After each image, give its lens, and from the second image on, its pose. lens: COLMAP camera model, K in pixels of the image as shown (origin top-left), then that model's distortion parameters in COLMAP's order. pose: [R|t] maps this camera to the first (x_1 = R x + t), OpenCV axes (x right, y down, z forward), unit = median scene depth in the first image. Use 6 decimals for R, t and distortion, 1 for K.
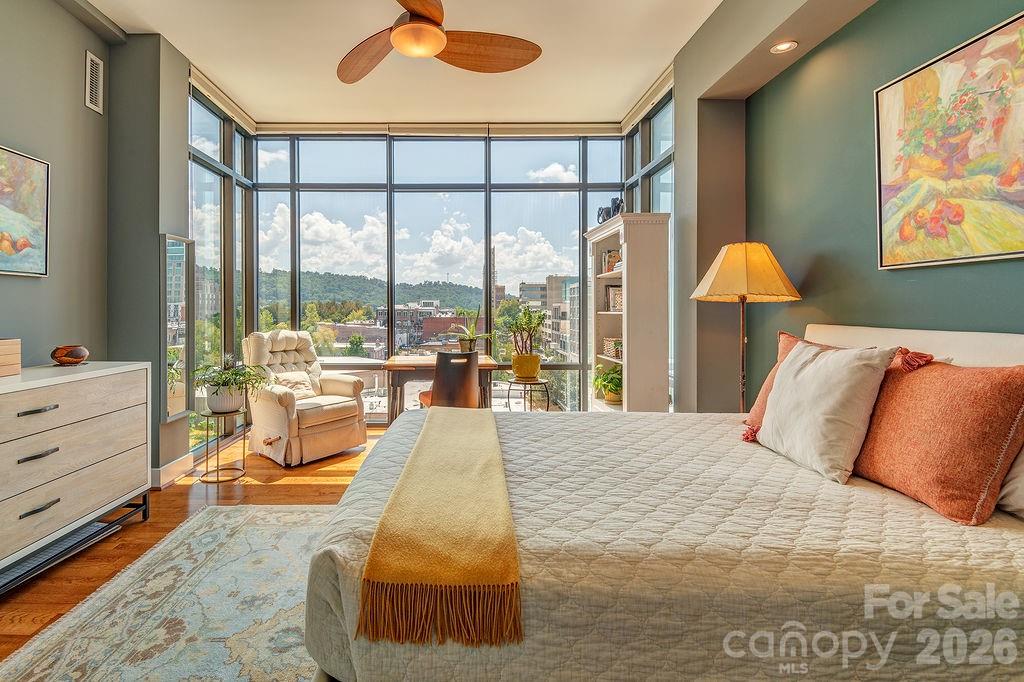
lens RADIAL K [[497.2, 0, 499.3], [0, 497.2, 306.2], [0, 0, 1]] dist [0.026413, -0.024852]
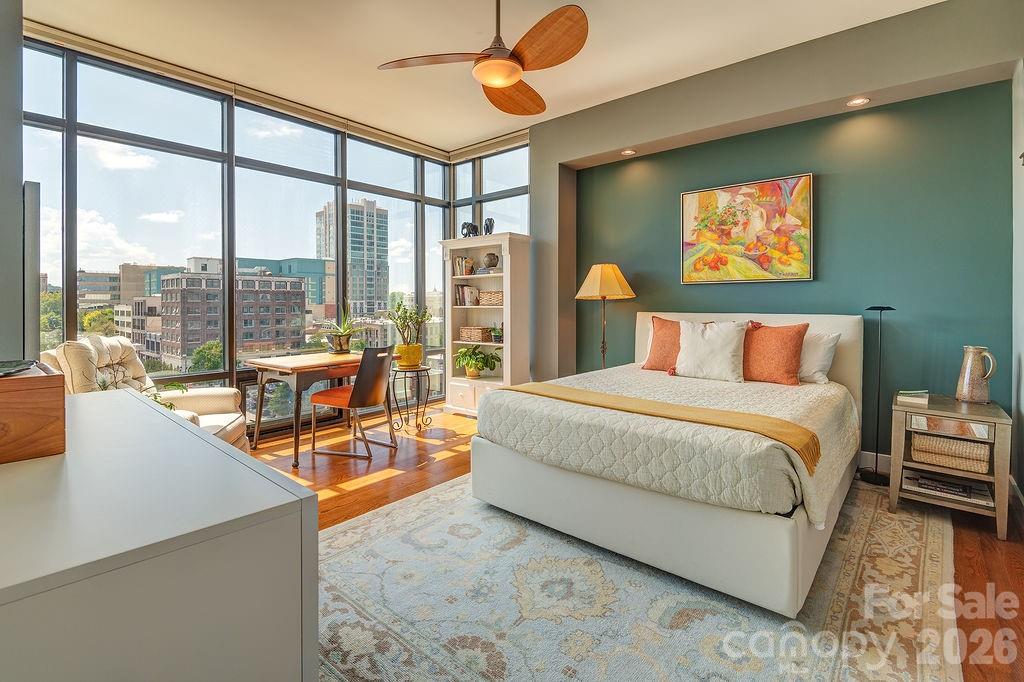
lens RADIAL K [[447.0, 0, 513.0], [0, 447.0, 306.0], [0, 0, 1]] dist [0.000314, -0.000297]
pose [[0.664399, -0.007683, 0.747339, -0.998028], [-0.001190, 0.999935, 0.011337, -0.003273], [-0.747377, -0.008422, 0.664347, 0.309896]]
